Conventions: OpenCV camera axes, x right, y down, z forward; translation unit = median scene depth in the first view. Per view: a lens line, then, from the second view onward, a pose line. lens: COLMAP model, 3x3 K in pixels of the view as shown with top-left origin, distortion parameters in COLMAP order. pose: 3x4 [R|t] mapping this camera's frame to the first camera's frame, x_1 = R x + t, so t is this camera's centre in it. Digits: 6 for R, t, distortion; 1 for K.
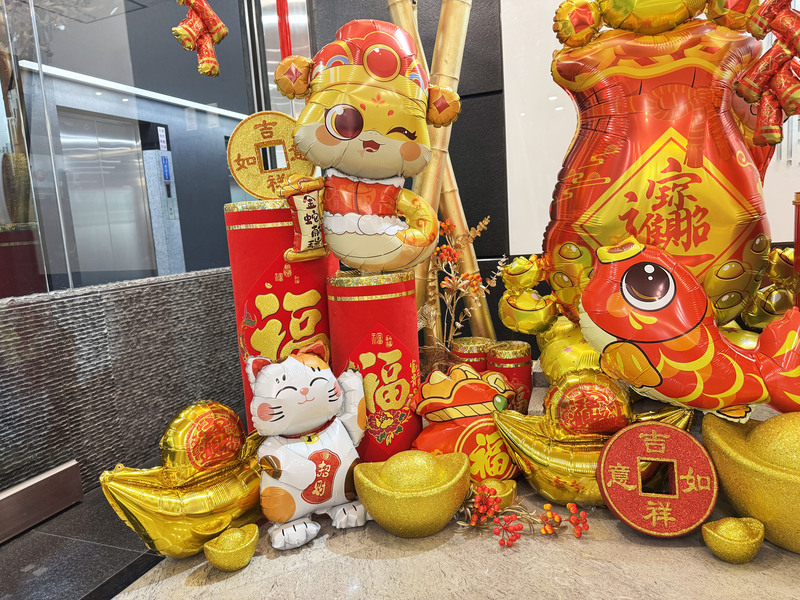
lens RADIAL K [[560.3, 0, 404.9], [0, 560.3, 302.0], [0, 0, 1]] dist [0.067750, -0.082662]
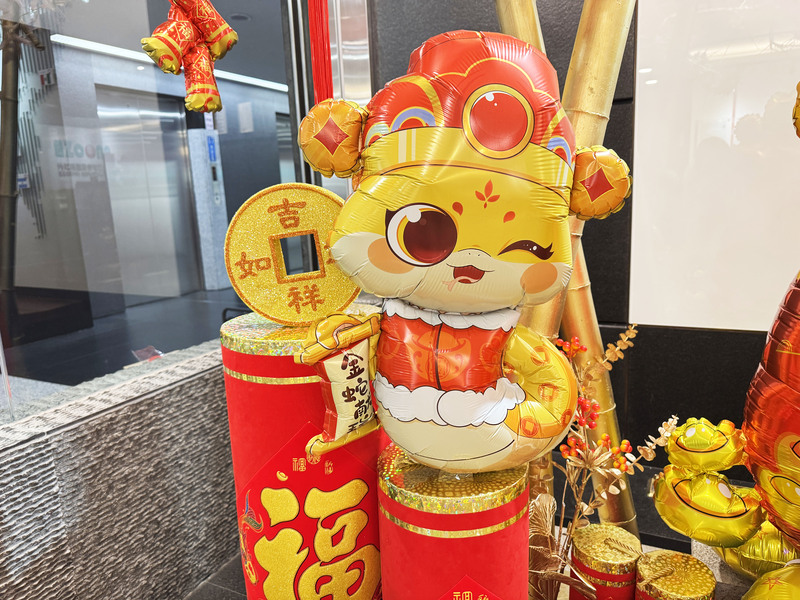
lens RADIAL K [[562.7, 0, 400.0], [0, 562.7, 300.0], [0, 0, 1]] dist [0.071083, -0.081290]
pose [[0.993878, 0.044694, -0.101044, -0.068447], [-0.038085, 0.997064, 0.066426, -0.282000], [0.103716, -0.062171, 0.992662, 0.448680]]
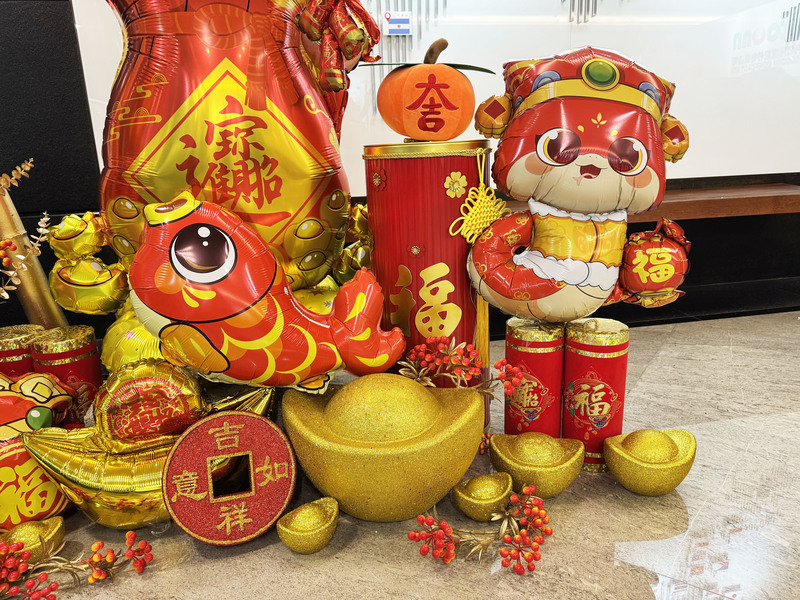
lens RADIAL K [[562.7, 0, 400.0], [0, 562.7, 300.0], [0, 0, 1]] dist [0.071083, -0.081290]
pose [[0.852211, -0.096160, 0.514285, 0.211738], [0.052810, 0.993755, 0.098301, -0.022904], [-0.520526, -0.056614, 0.851967, 0.129147]]
